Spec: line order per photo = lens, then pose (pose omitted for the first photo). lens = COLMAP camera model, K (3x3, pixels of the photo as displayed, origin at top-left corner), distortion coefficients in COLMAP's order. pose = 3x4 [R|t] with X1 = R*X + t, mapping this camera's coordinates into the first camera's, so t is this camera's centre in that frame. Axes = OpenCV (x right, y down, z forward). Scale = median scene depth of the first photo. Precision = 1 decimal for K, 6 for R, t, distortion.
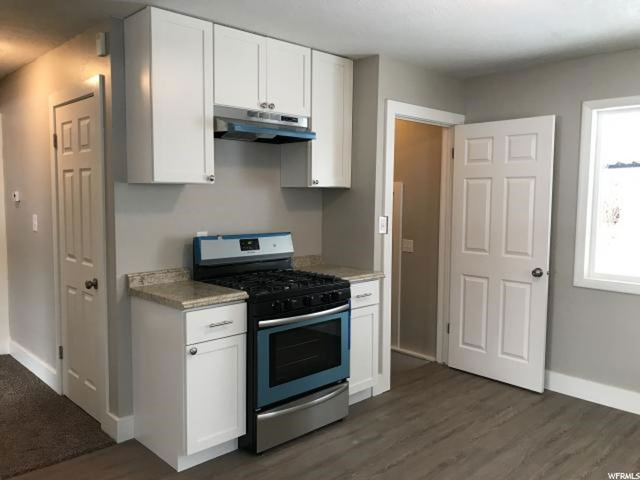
lens RADIAL K [[515.4, 0, 322.1], [0, 515.4, 234.6], [0, 0, 1]] dist [0.007580, -0.004852]
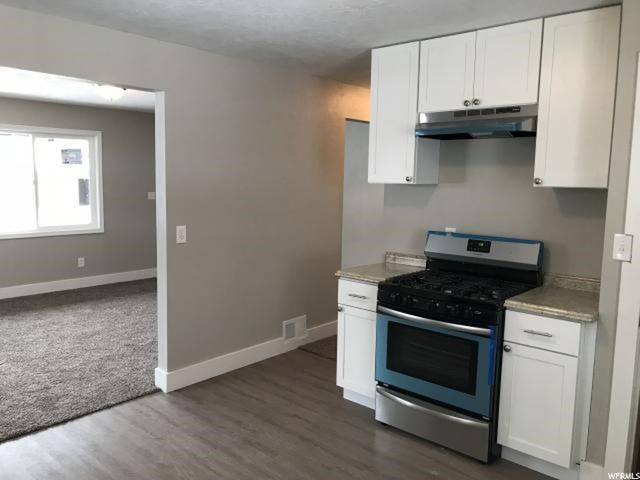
lens RADIAL K [[515.4, 0, 322.1], [0, 515.4, 234.6], [0, 0, 1]] dist [0.007580, -0.004852]
pose [[0.087060, 0.100749, -0.991095, 0.835938], [-0.094915, 0.991186, 0.092421, -0.067333], [0.991671, 0.086024, 0.095855, 0.644226]]
